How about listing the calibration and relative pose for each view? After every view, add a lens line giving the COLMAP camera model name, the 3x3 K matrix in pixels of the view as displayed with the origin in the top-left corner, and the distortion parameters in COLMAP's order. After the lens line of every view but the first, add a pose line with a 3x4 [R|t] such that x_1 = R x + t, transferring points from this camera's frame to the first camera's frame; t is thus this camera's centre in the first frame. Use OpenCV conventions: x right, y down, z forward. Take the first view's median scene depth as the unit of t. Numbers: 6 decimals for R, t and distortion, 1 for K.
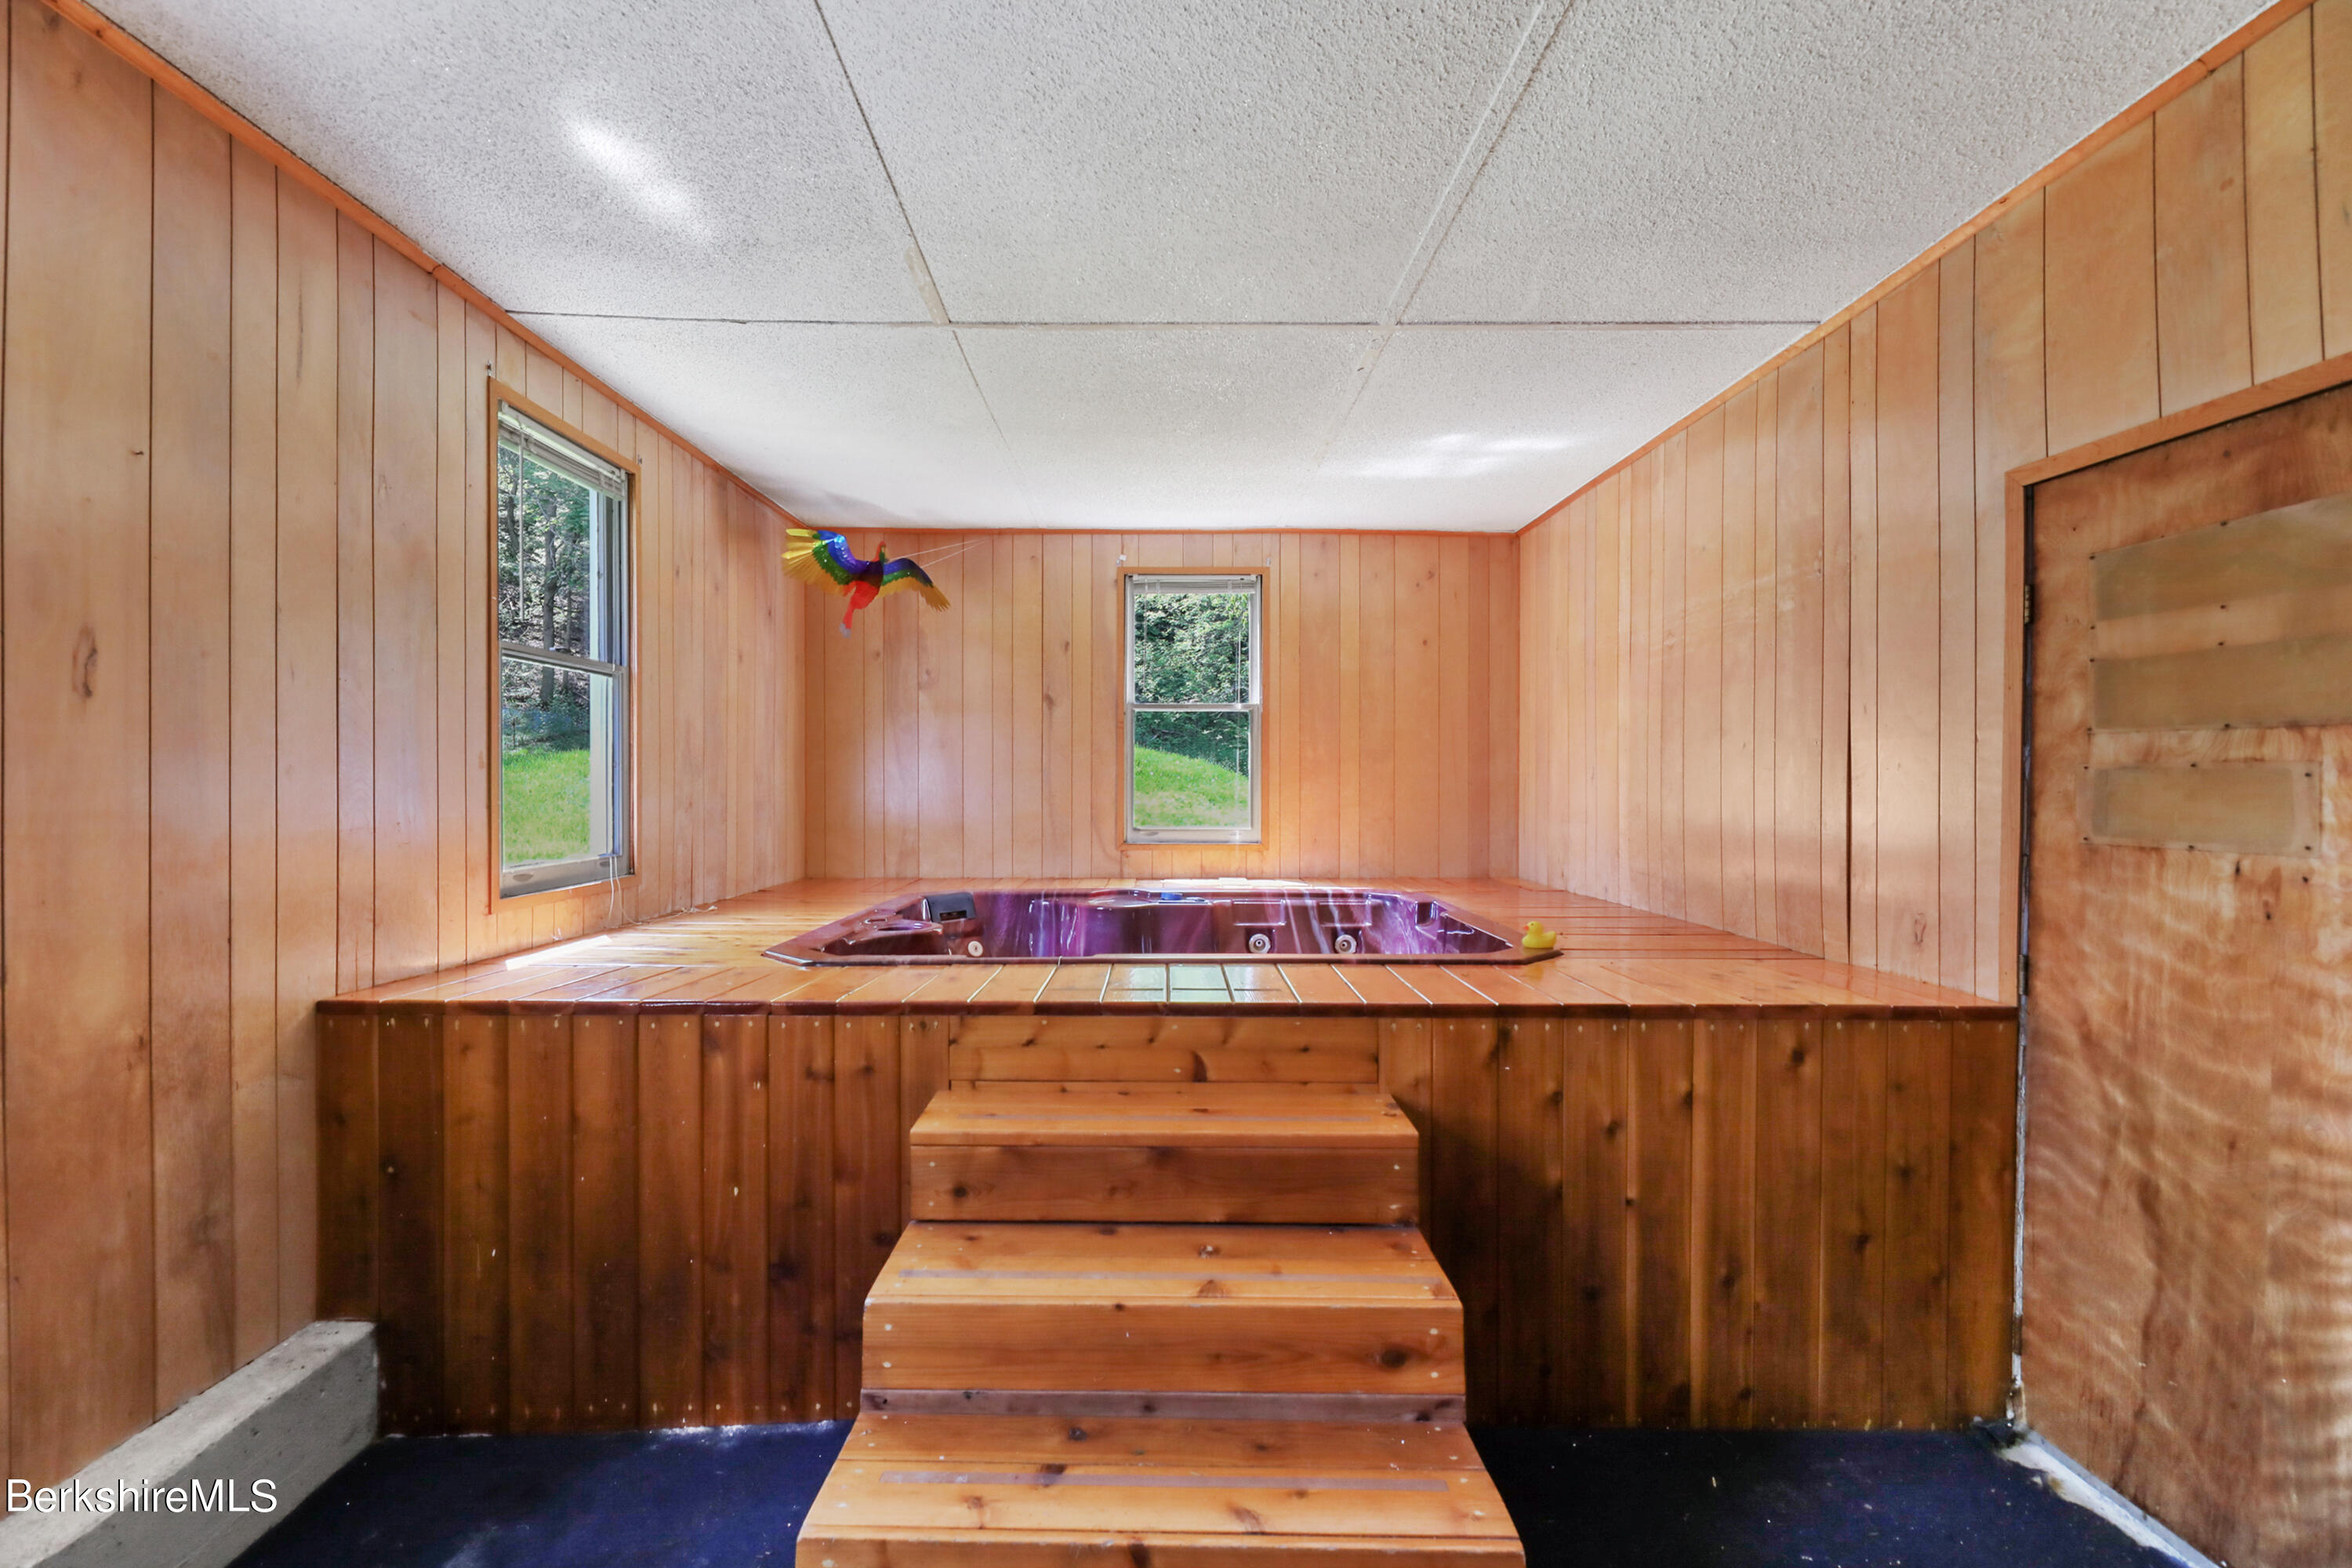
lens RADIAL K [[993.6, 0, 1176.0], [0, 993.6, 784.0], [0, 0, 1]] dist [-0.001015, -0.000331]
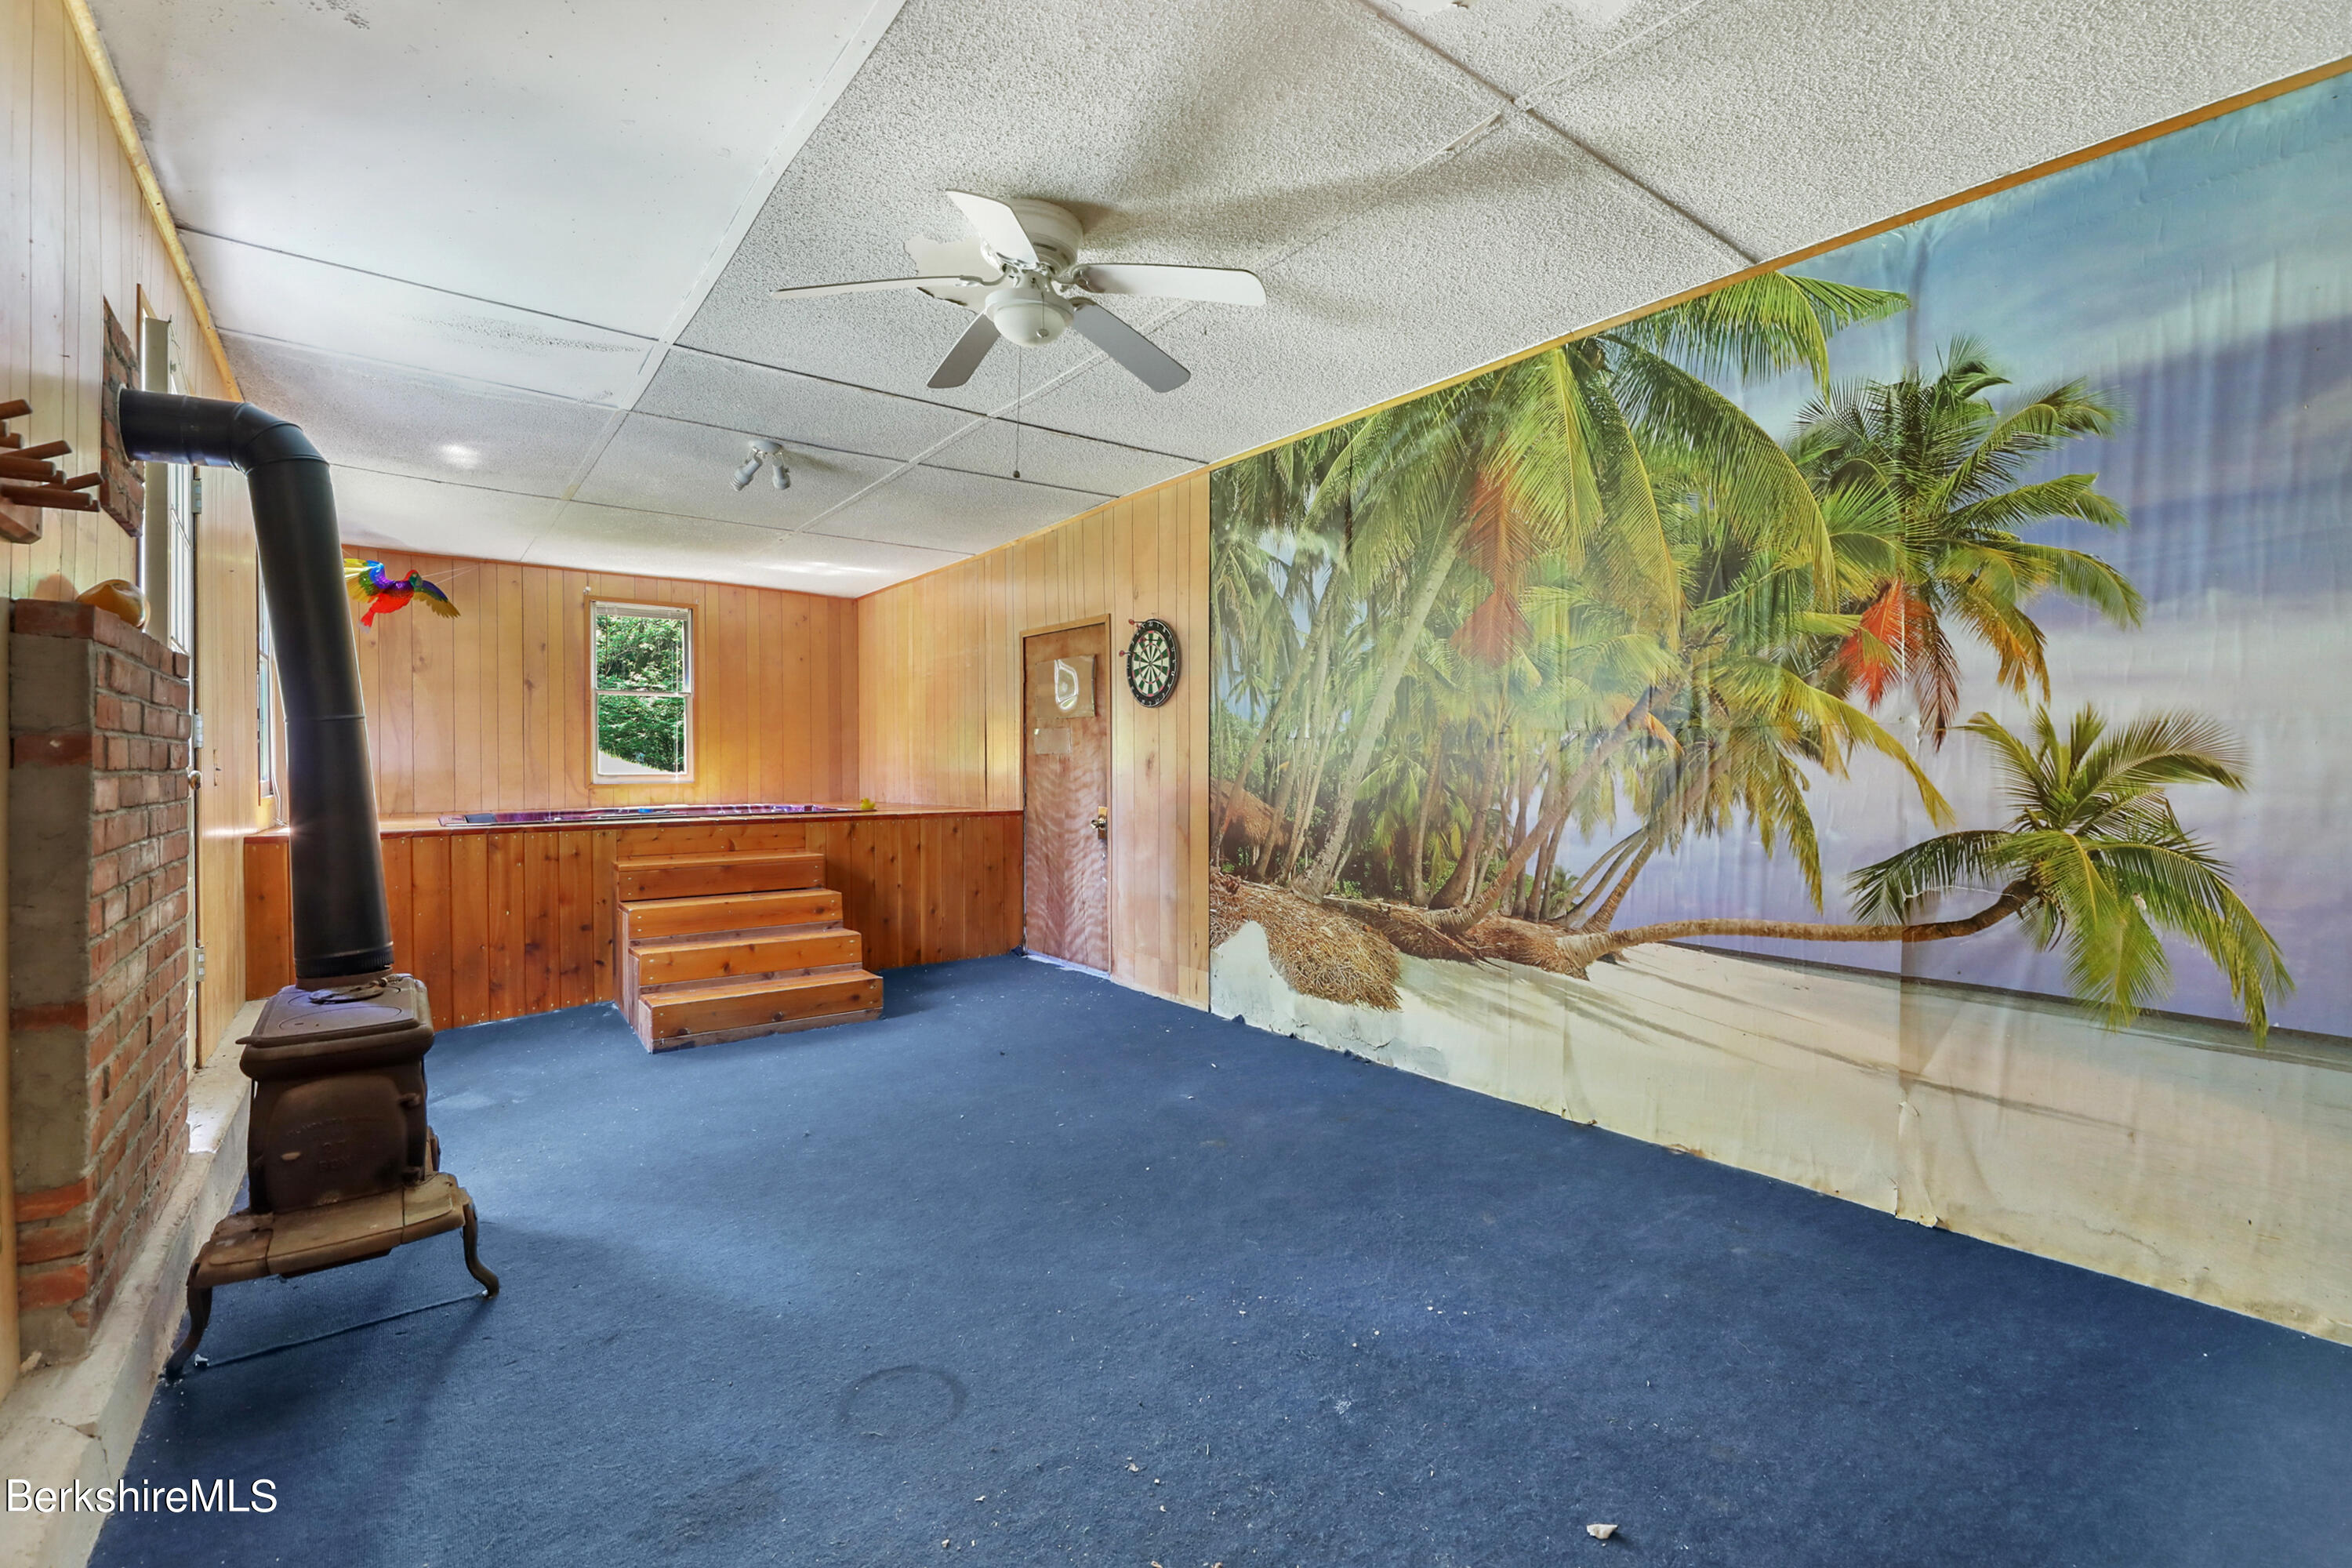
lens RADIAL K [[982.1, 0, 1171.4], [0, 982.1, 771.6], [0, 0, 1]] dist [0.000842, 0.000027]
pose [[0.803079, -0.008870, 0.595806, -0.555005], [0.006339, 0.999960, 0.006343, 0.090710], [-0.595839, -0.001317, 0.803103, -1.631734]]
